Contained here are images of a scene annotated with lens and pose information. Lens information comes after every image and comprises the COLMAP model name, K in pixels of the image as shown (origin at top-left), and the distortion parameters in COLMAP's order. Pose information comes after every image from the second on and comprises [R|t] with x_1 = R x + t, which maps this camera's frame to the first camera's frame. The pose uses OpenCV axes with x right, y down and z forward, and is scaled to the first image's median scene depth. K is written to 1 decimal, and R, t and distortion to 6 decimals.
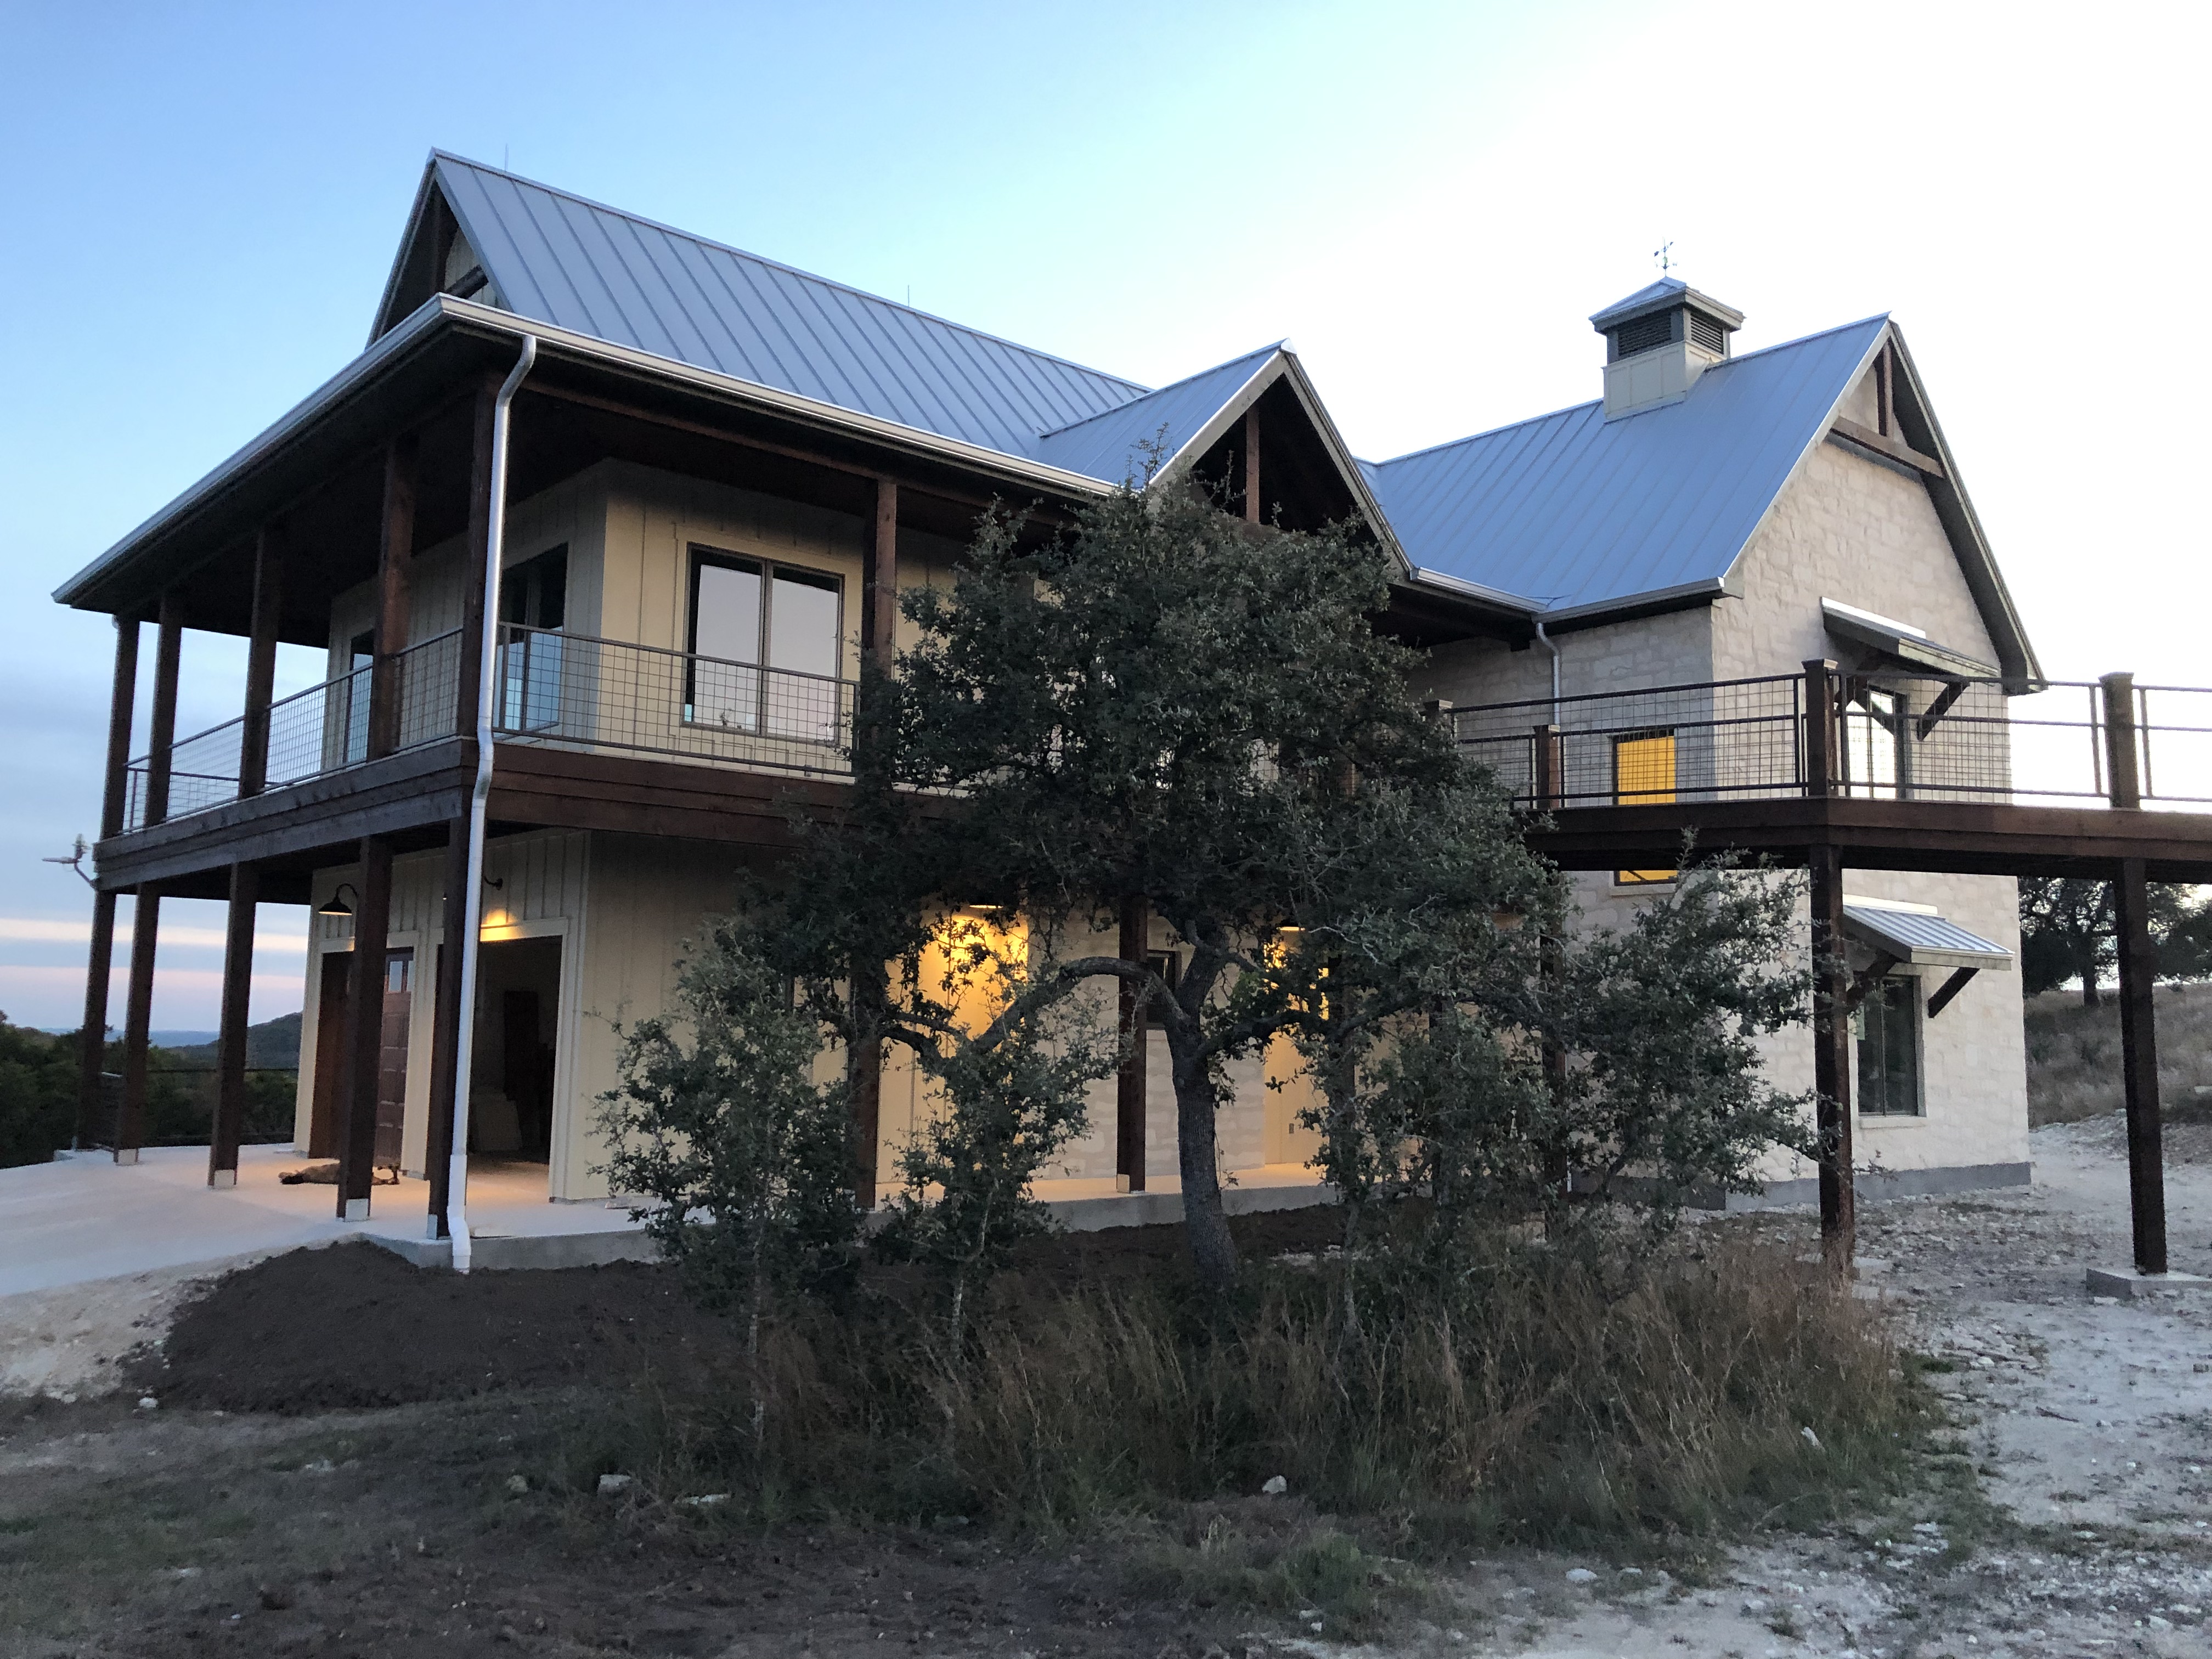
lens RADIAL K [[1790.6, 0, 1096.3], [0, 1790.6, 825.0], [0, 0, 1]] dist [0.032916, 0.002783]
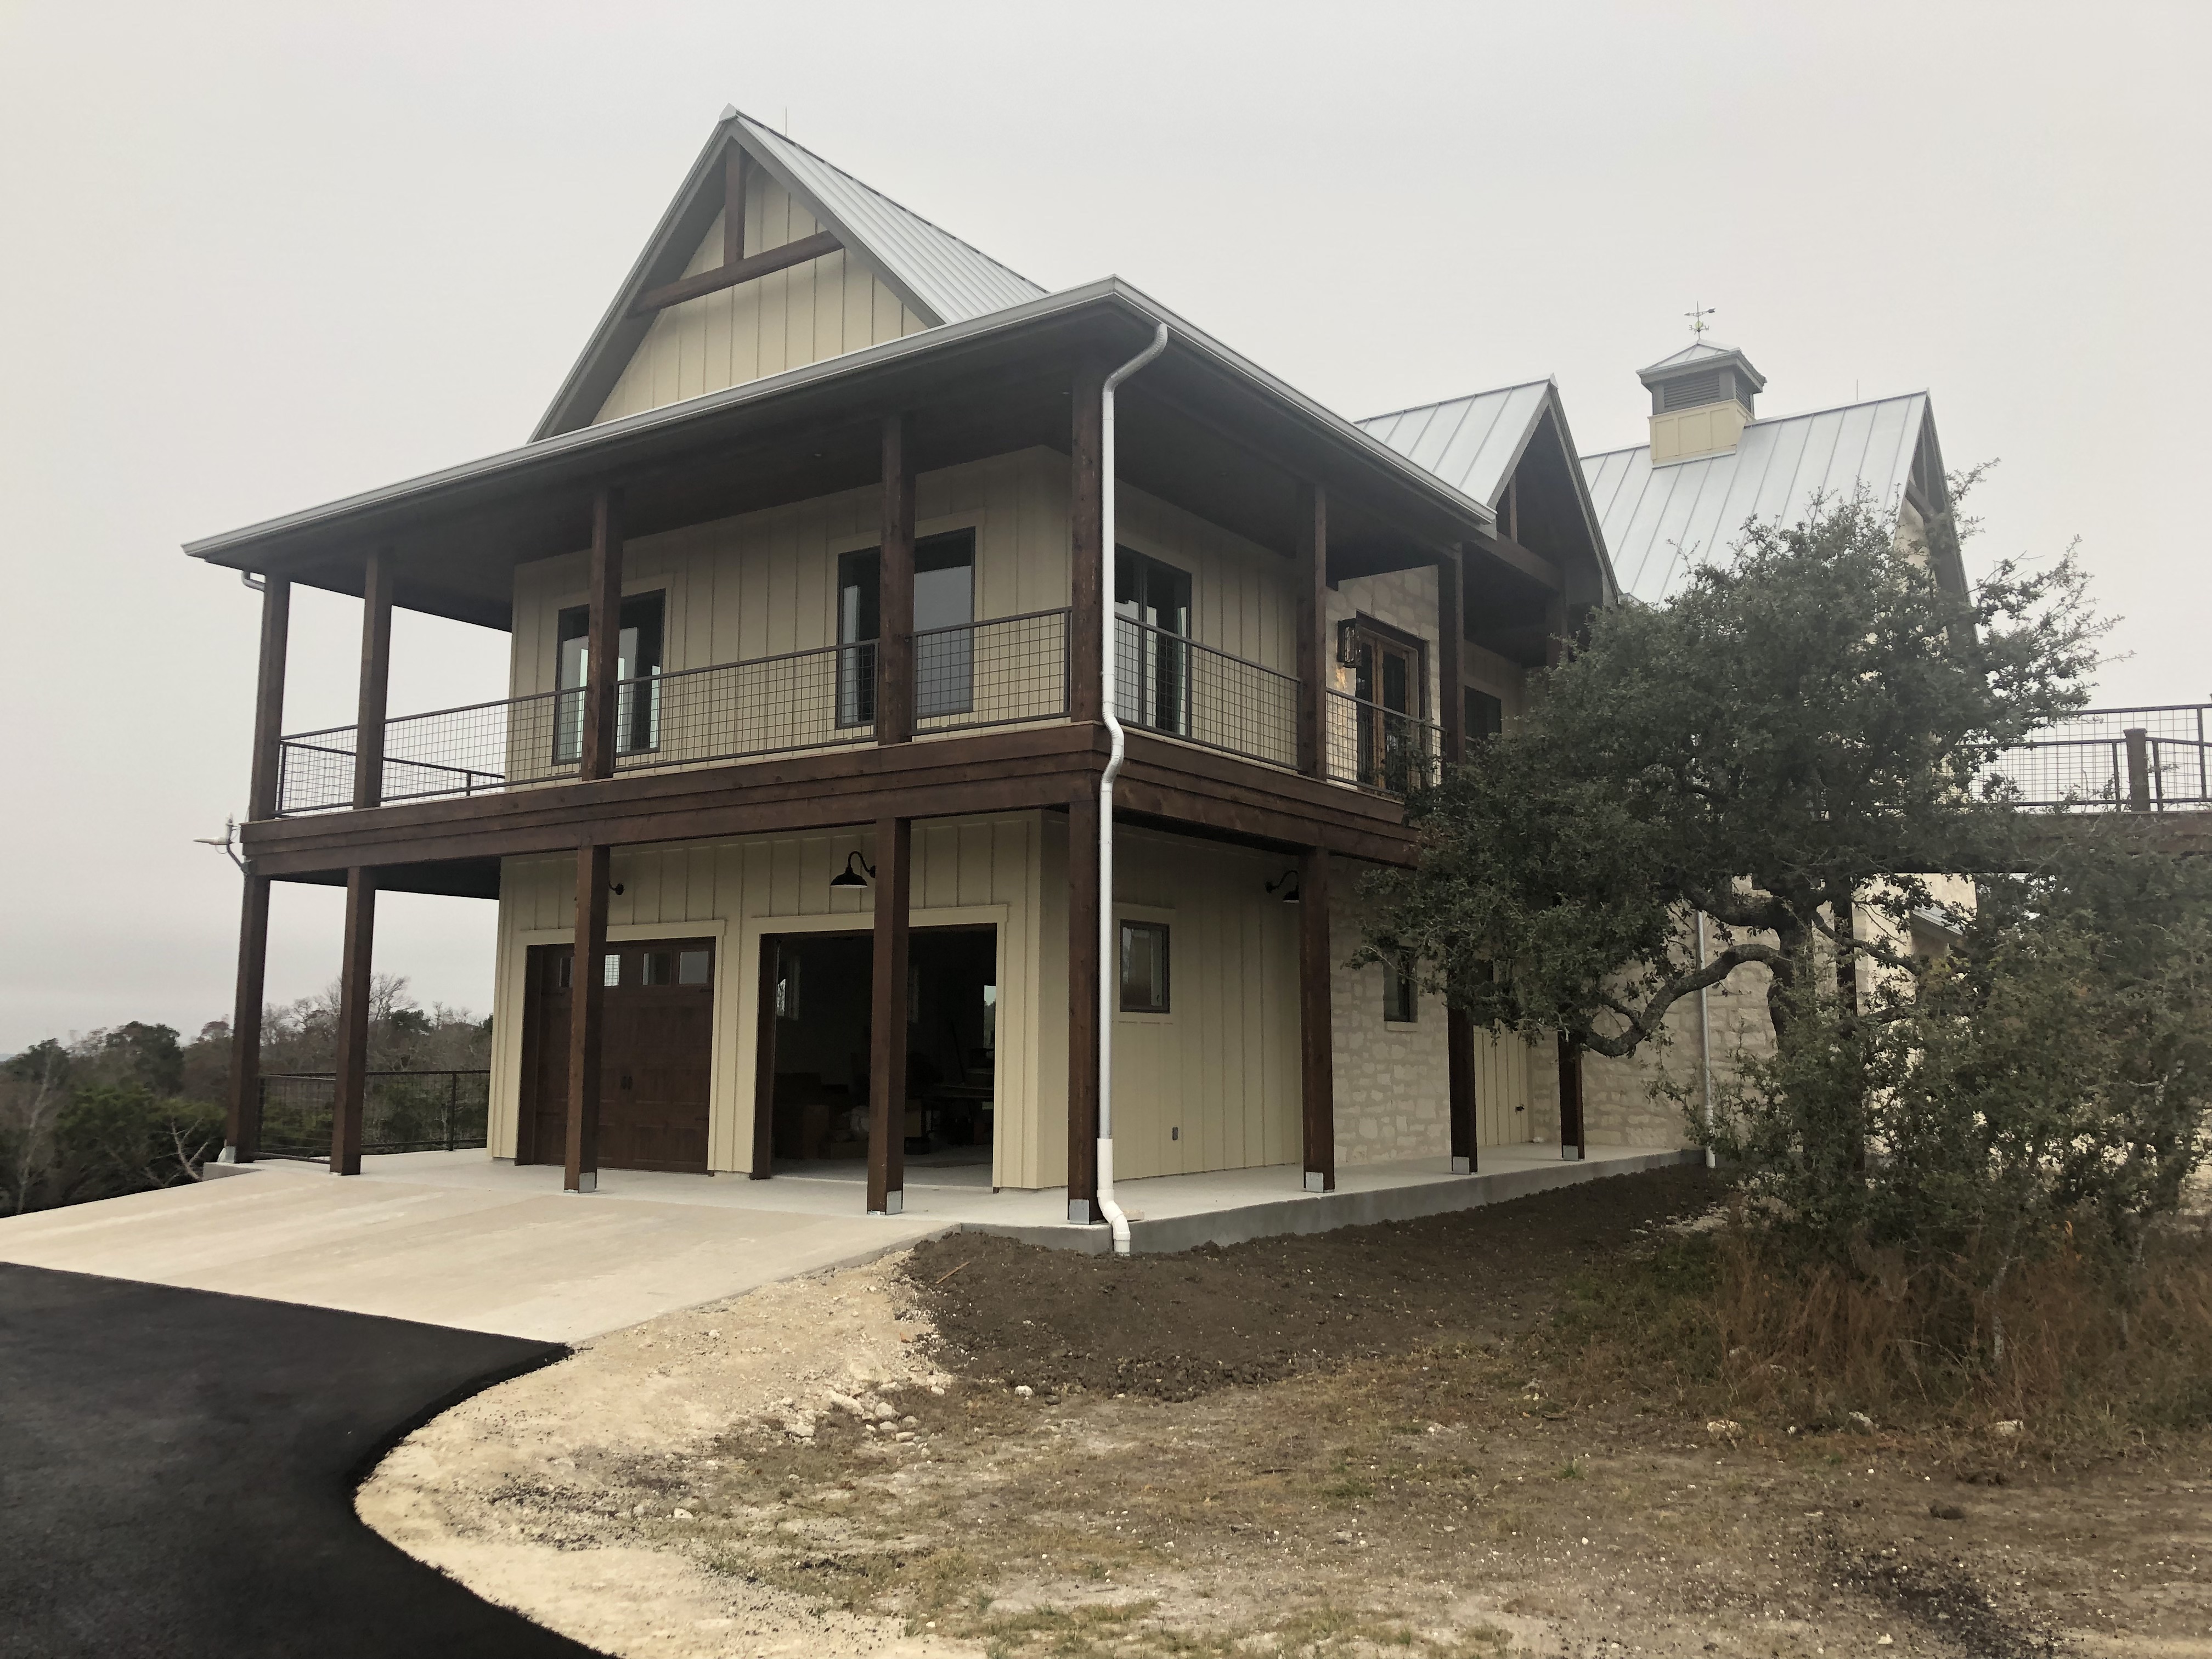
lens RADIAL K [[1790.6, 0, 1097.0], [0, 1790.6, 830.7], [0, 0, 1]] dist [0.032916, 0.002783]
pose [[0.971635, 0.019458, 0.235683, -0.369509], [-0.018252, 0.999807, -0.007298, 0.012162], [-0.235779, 0.002790, 0.971803, 0.022557]]
